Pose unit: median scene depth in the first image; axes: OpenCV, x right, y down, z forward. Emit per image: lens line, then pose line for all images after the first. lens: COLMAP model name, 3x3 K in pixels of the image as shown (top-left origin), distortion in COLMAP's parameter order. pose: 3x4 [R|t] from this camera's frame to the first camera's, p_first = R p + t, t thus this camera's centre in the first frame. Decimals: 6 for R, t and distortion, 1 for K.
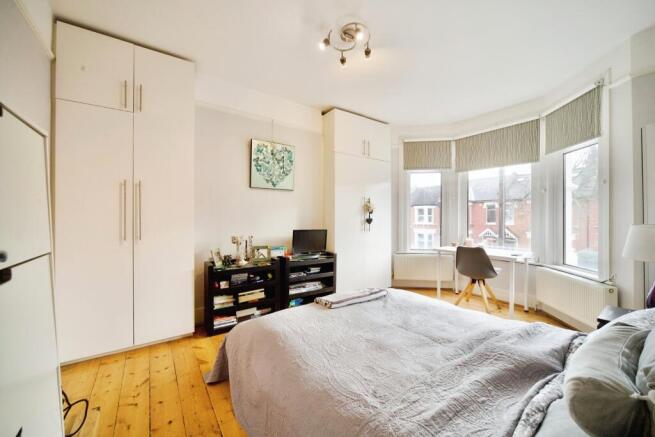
lens RADIAL K [[234.6, 0, 328.3], [0, 234.6, 222.1], [0, 0, 1]] dist [-0.010447, 0.000088]
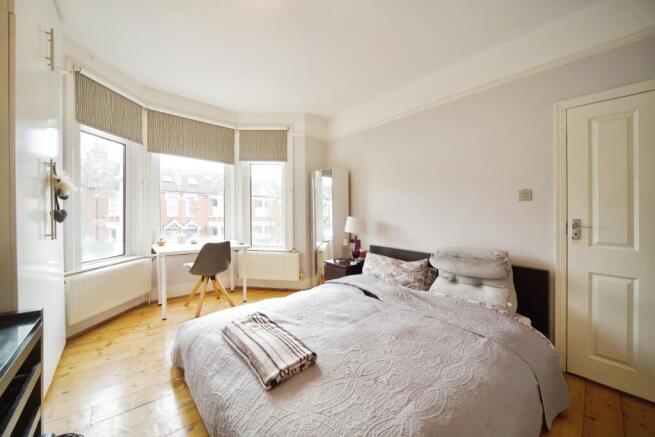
lens RADIAL K [[234.6, 0, 328.3], [0, 234.6, 213.5], [0, 0, 1]] dist [-0.010447, 0.000088]
pose [[-0.065240, -0.005940, 0.997852, -0.350648], [-0.001393, 0.999982, 0.005862, -0.013397], [-0.997869, -0.001008, -0.065247, 0.596350]]
